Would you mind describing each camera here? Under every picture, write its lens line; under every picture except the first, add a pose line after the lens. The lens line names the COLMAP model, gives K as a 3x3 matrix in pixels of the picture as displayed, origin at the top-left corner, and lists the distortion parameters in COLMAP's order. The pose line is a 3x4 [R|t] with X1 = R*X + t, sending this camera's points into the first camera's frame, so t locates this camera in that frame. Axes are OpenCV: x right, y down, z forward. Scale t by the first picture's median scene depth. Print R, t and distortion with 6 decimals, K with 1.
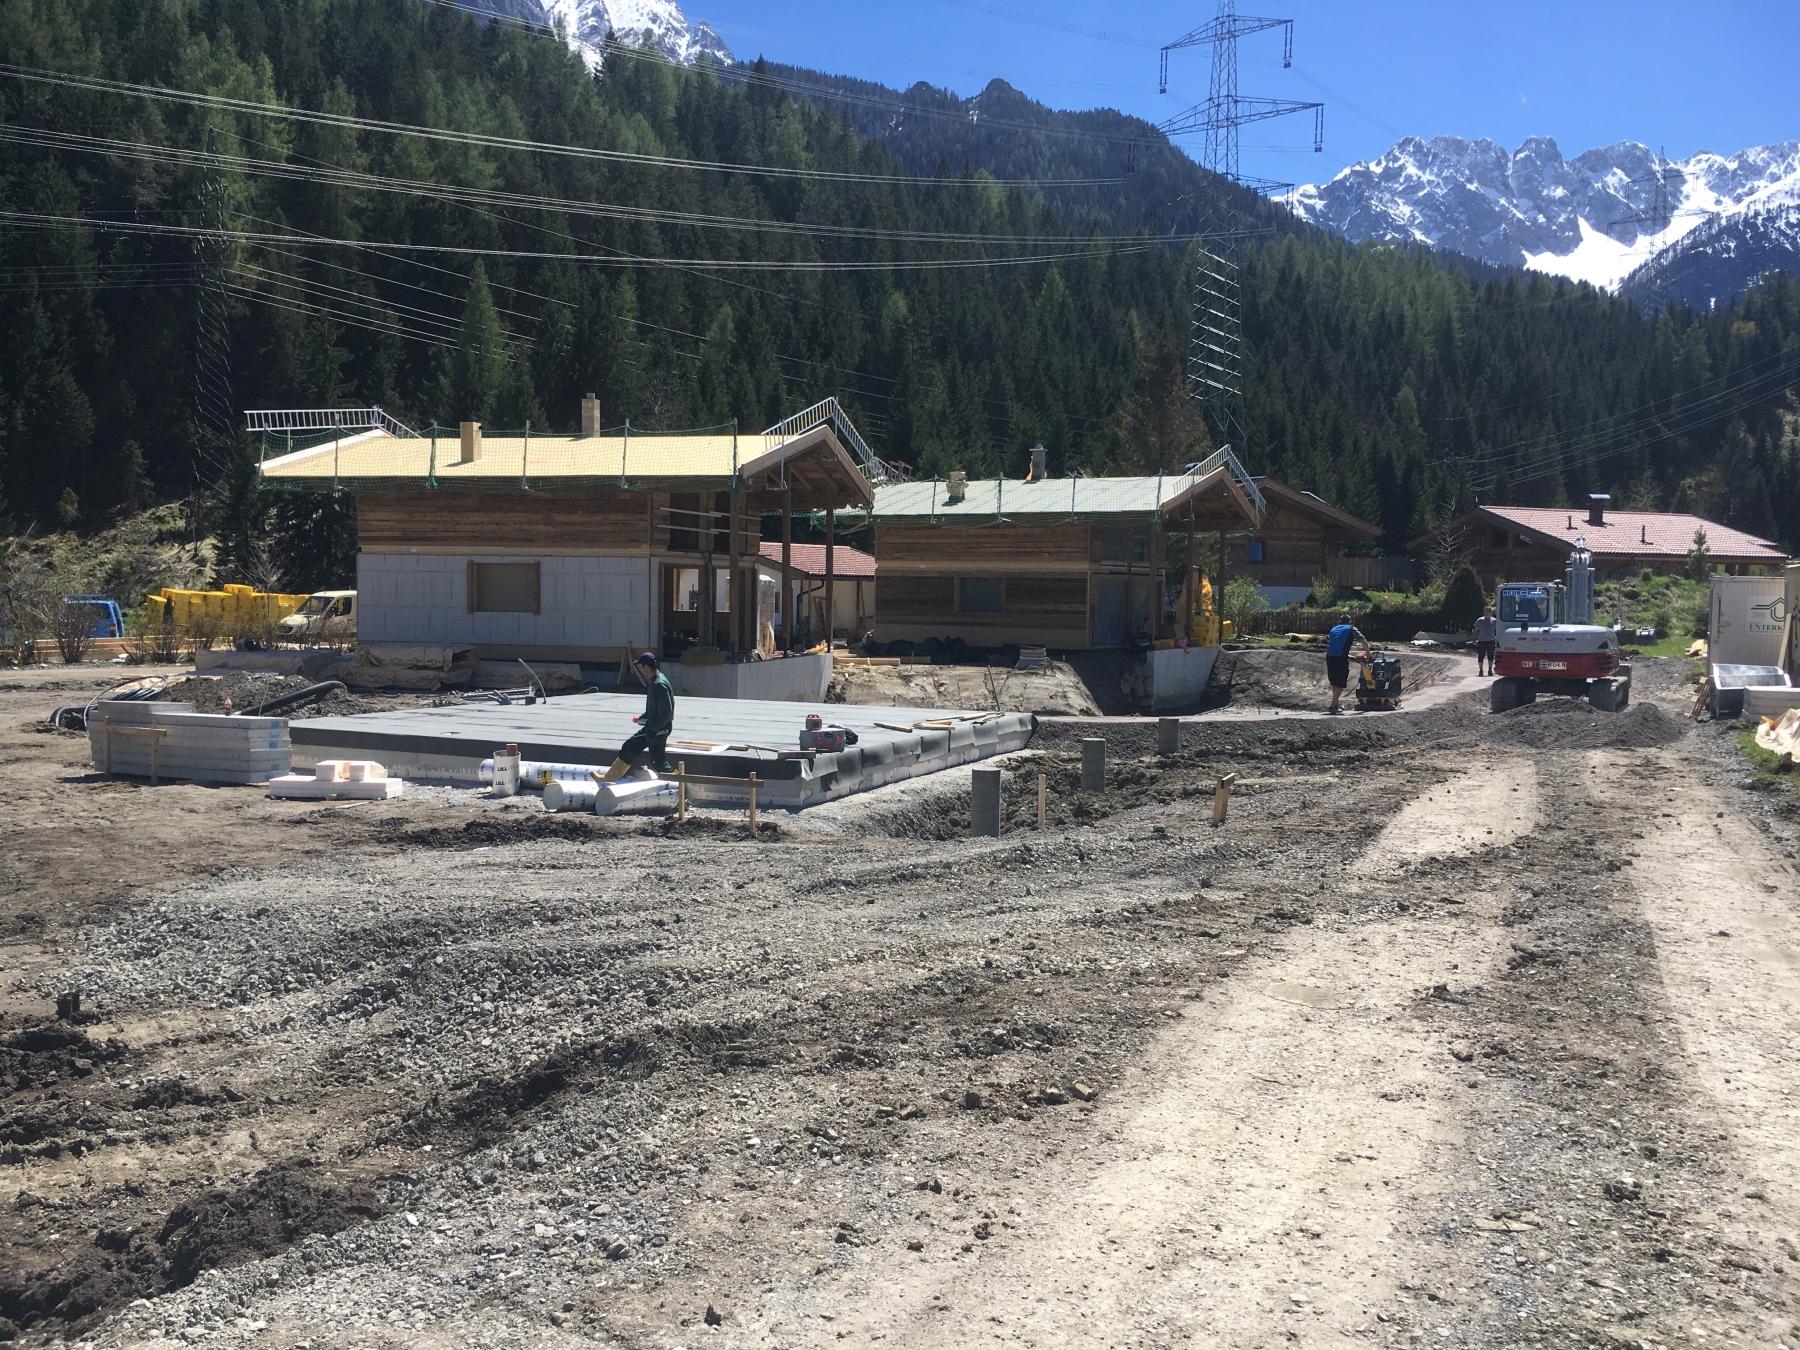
lens RADIAL K [[1520.0, 0, 904.0], [0, 1520.0, 678.5], [0, 0, 1]] dist [0.032883, -0.010487]
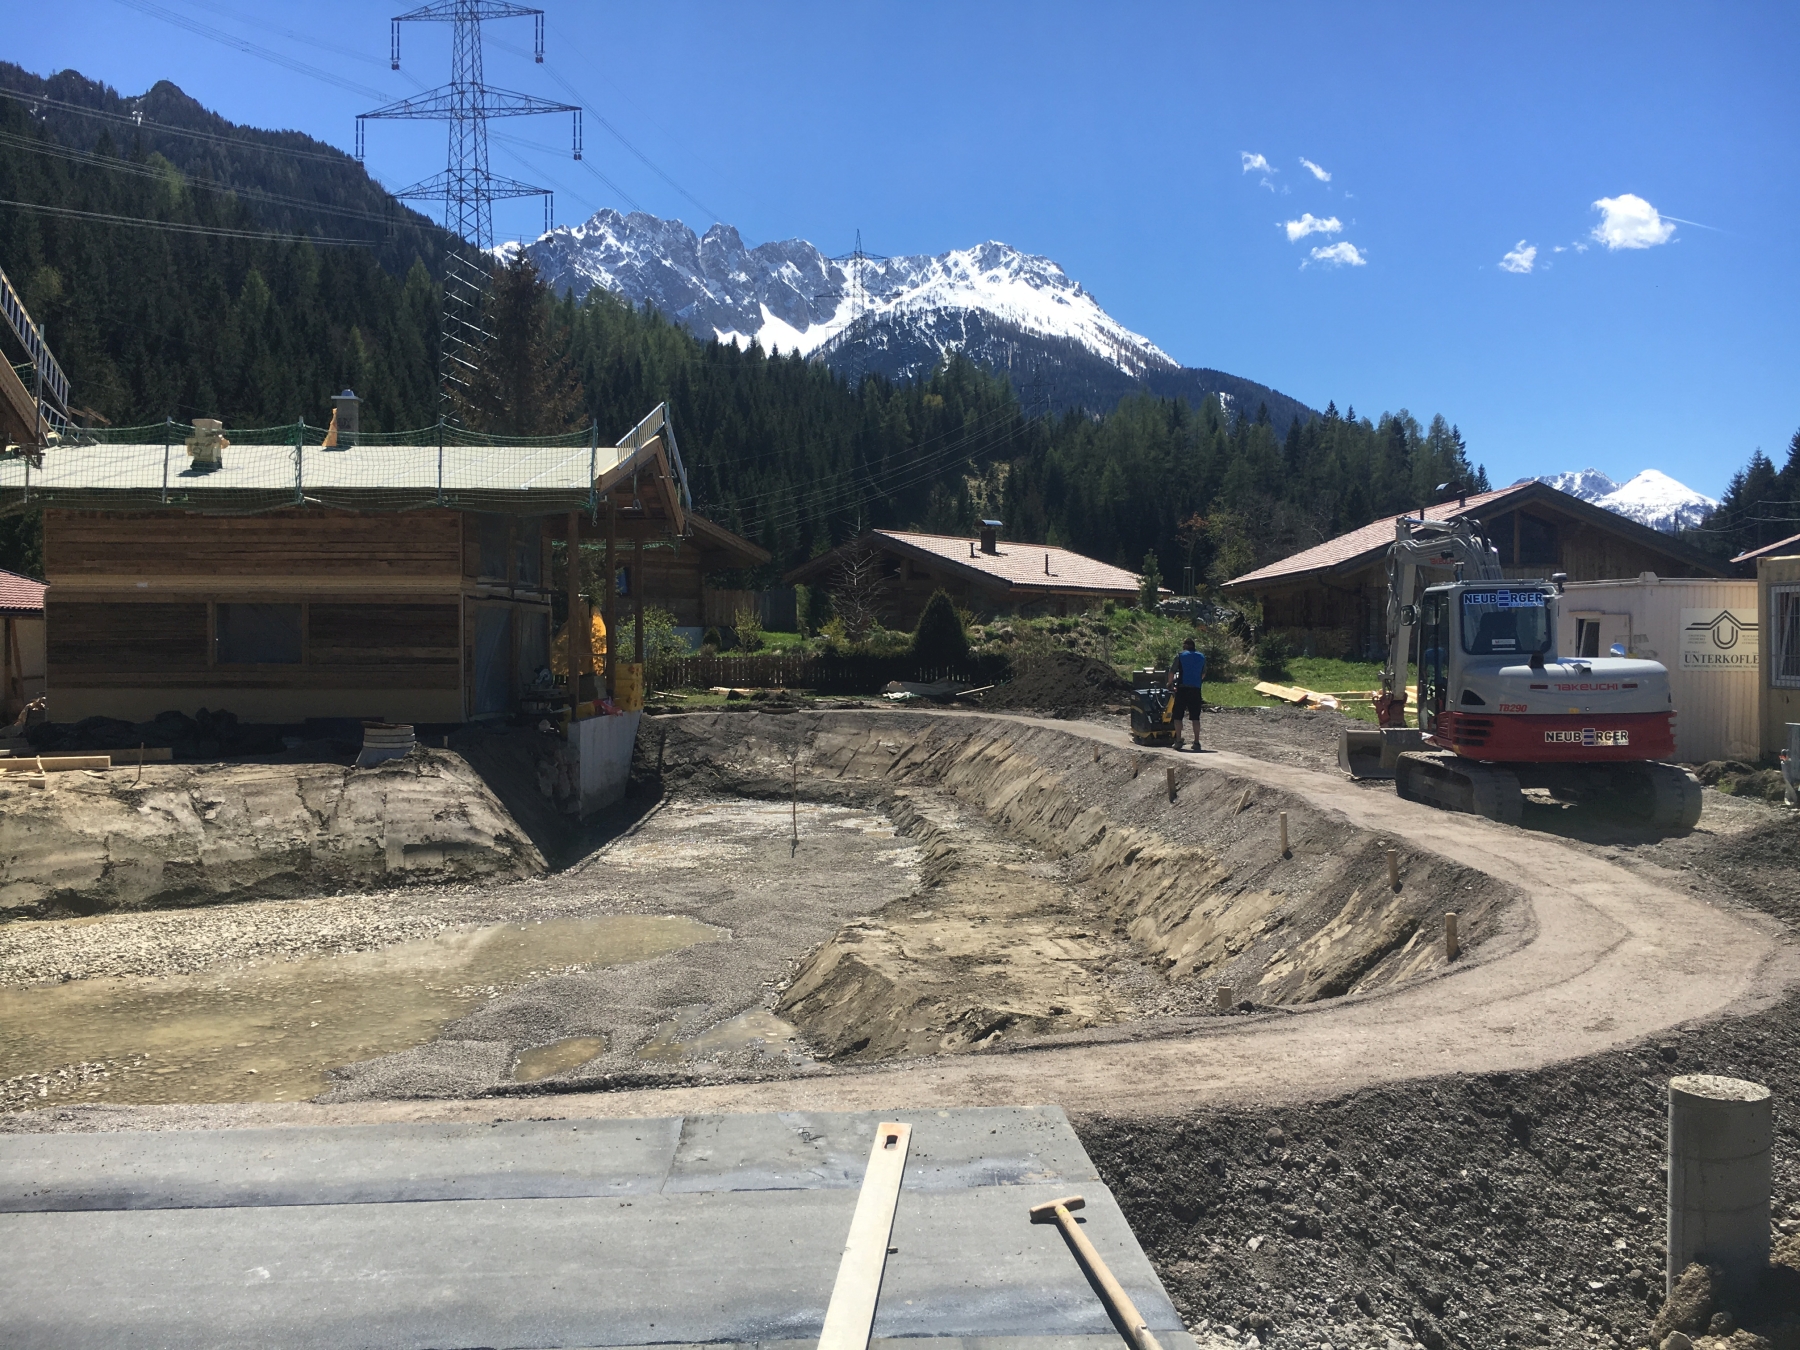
lens RADIAL K [[1516.7, 0, 900.0], [0, 1516.7, 675.0], [0, 0, 1]] dist [0.075300, -0.102831]
pose [[0.877692, -0.021915, 0.478724, -0.003438], [0.039834, 0.998833, -0.027308, -0.003290], [-0.477566, 0.043038, 0.877541, 0.088246]]
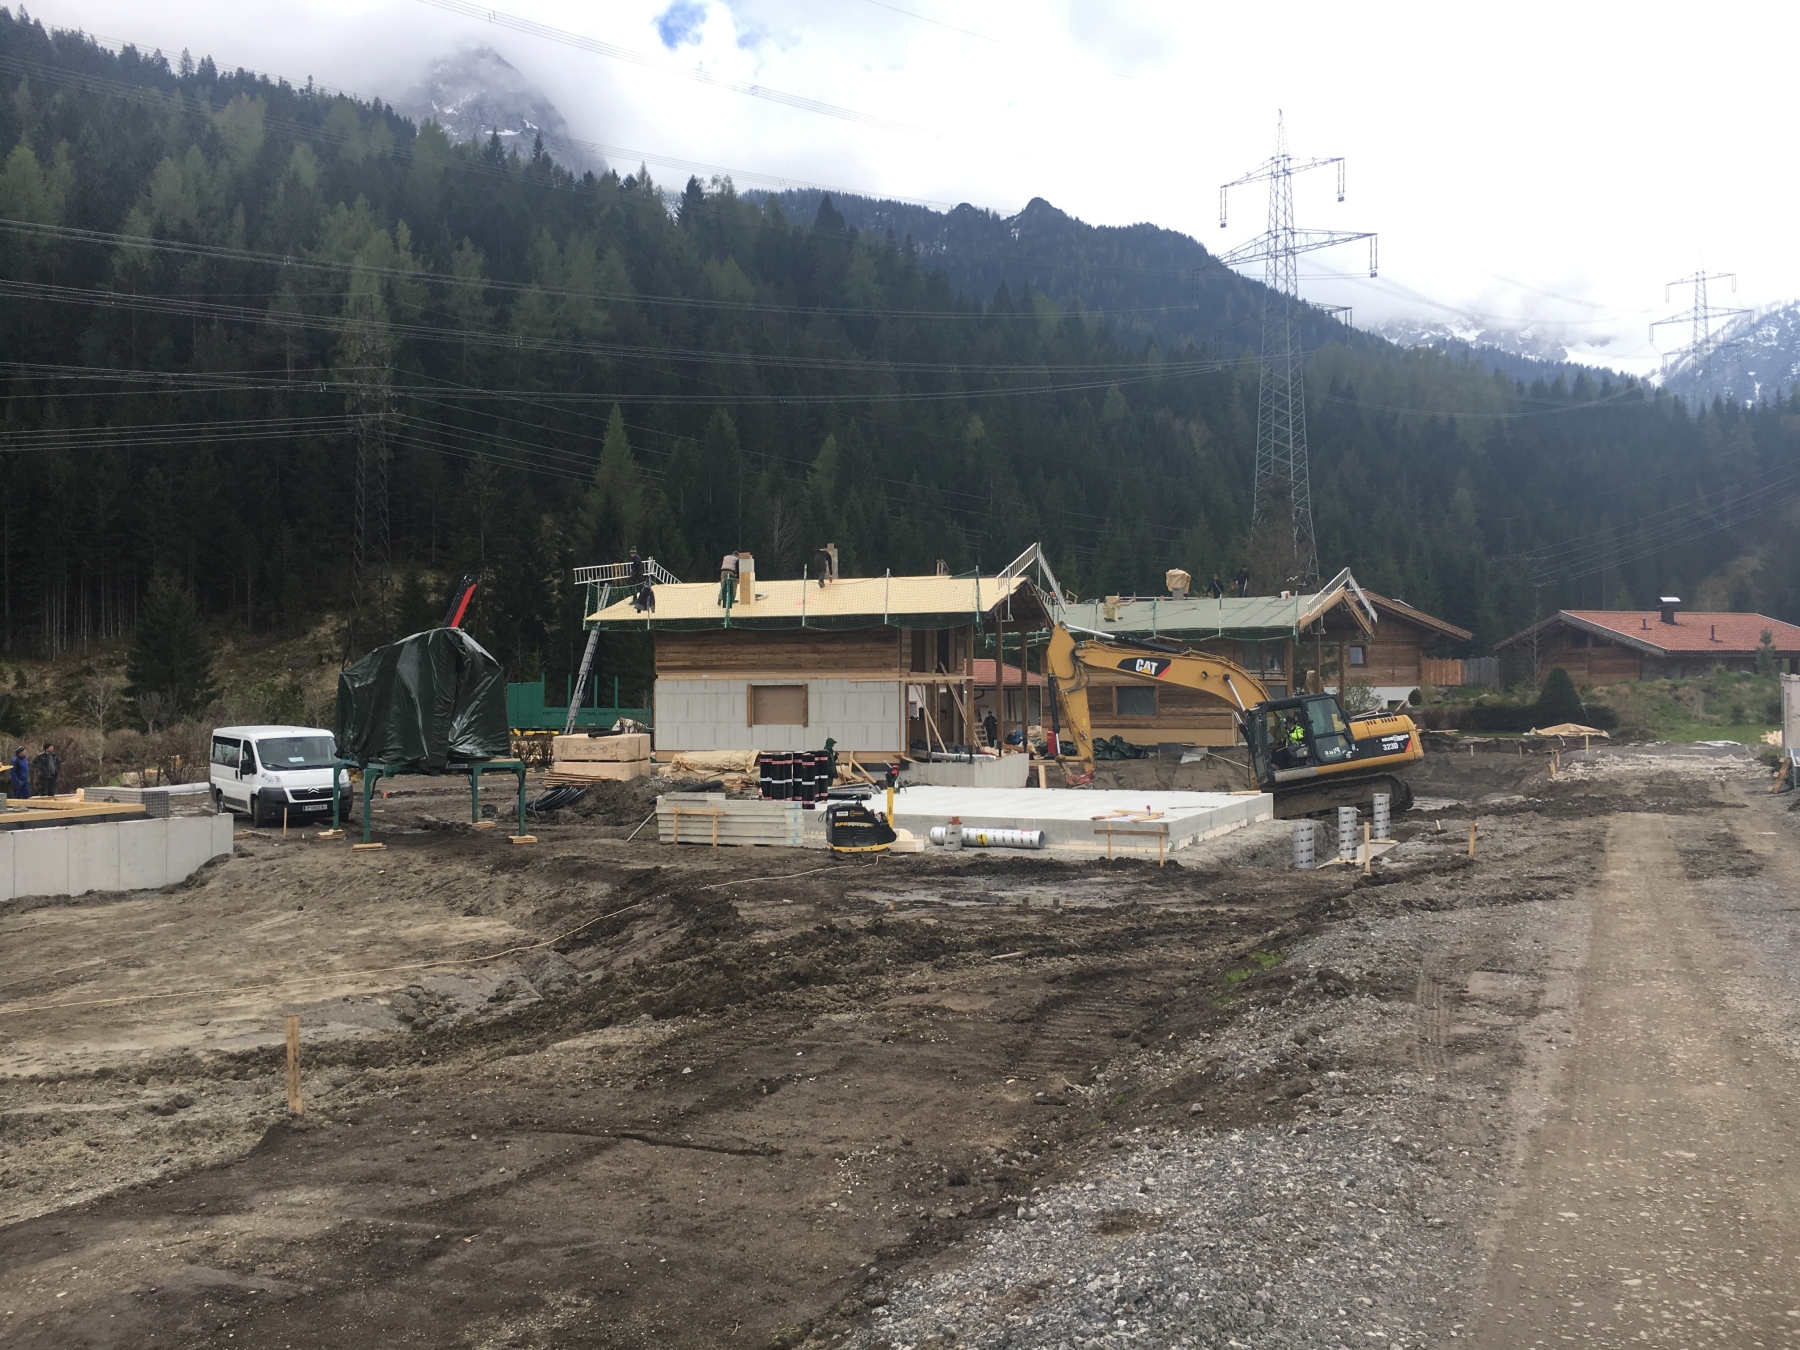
lens RADIAL K [[1511.3, 0, 900.0], [0, 1511.3, 675.0], [0, 0, 1]] dist [0.039978, -0.014871]
pose [[0.999147, -0.022027, -0.034920, -0.021242], [0.019529, 0.997334, -0.070308, 0.000723], [0.036375, 0.069567, 0.996914, -0.038310]]
